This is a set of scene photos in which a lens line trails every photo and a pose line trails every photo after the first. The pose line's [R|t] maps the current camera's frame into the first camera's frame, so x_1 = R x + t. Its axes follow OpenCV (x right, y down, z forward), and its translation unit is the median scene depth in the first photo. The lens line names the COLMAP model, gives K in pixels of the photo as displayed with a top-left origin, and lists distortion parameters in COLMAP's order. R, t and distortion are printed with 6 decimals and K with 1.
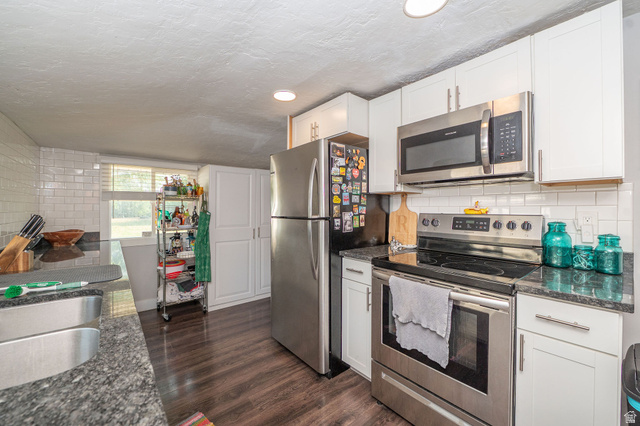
lens RADIAL K [[254.7, 0, 322.6], [0, 254.7, 209.0], [0, 0, 1]] dist [-0.008187, -0.000466]
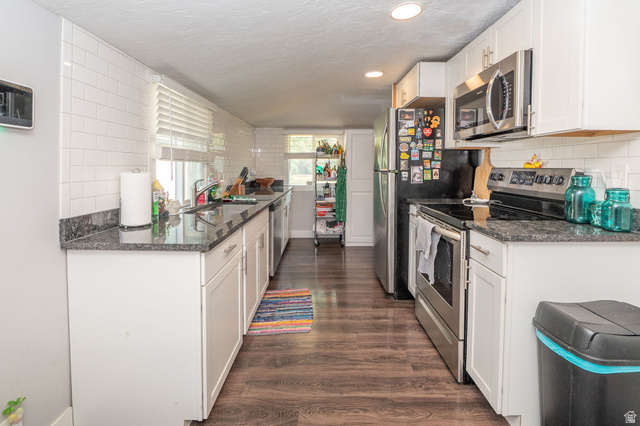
lens RADIAL K [[294.1, 0, 326.0], [0, 294.1, 176.4], [0, 0, 1]] dist [-0.001569, -0.000020]
pose [[0.780399, 0.021497, -0.624913, 0.494039], [-0.001035, 0.999452, 0.033089, 0.011435], [0.625282, -0.025176, 0.779993, -0.251386]]
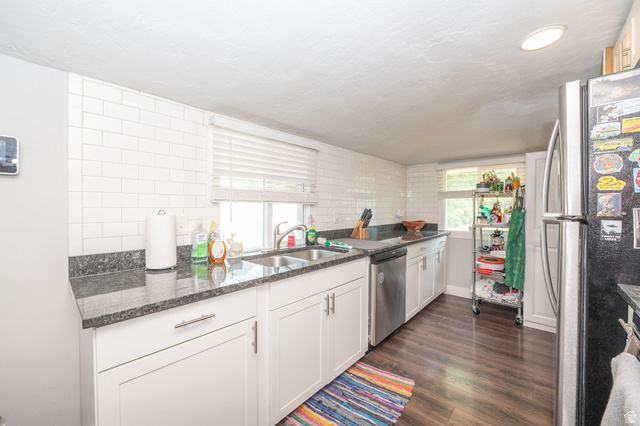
lens RADIAL K [[254.7, 0, 324.7], [0, 254.7, 209.7], [0, 0, 1]] dist [-0.008187, -0.000466]
pose [[0.160606, 0.007456, -0.986990, 0.363967], [-0.000585, 0.999972, 0.007459, 0.010263], [0.987018, -0.000621, 0.160606, 0.262403]]
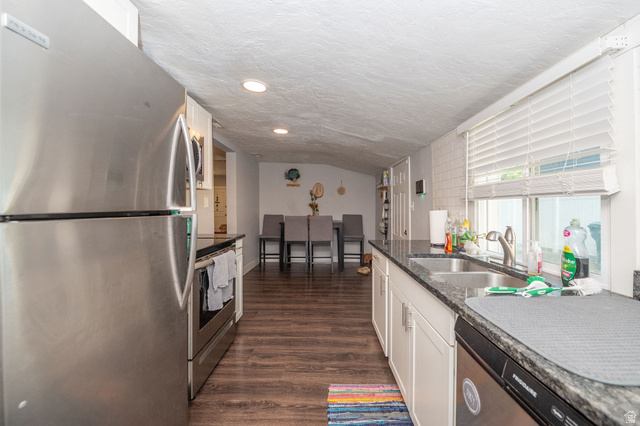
lens RADIAL K [[254.7, 0, 321.9], [0, 254.7, 207.3], [0, 0, 1]] dist [-0.008187, -0.000466]
pose [[-0.762642, -0.004443, 0.646805, -0.417865], [-0.002827, 0.999990, 0.003536, 0.013725], [-0.646814, 0.000868, -0.762647, 0.822705]]
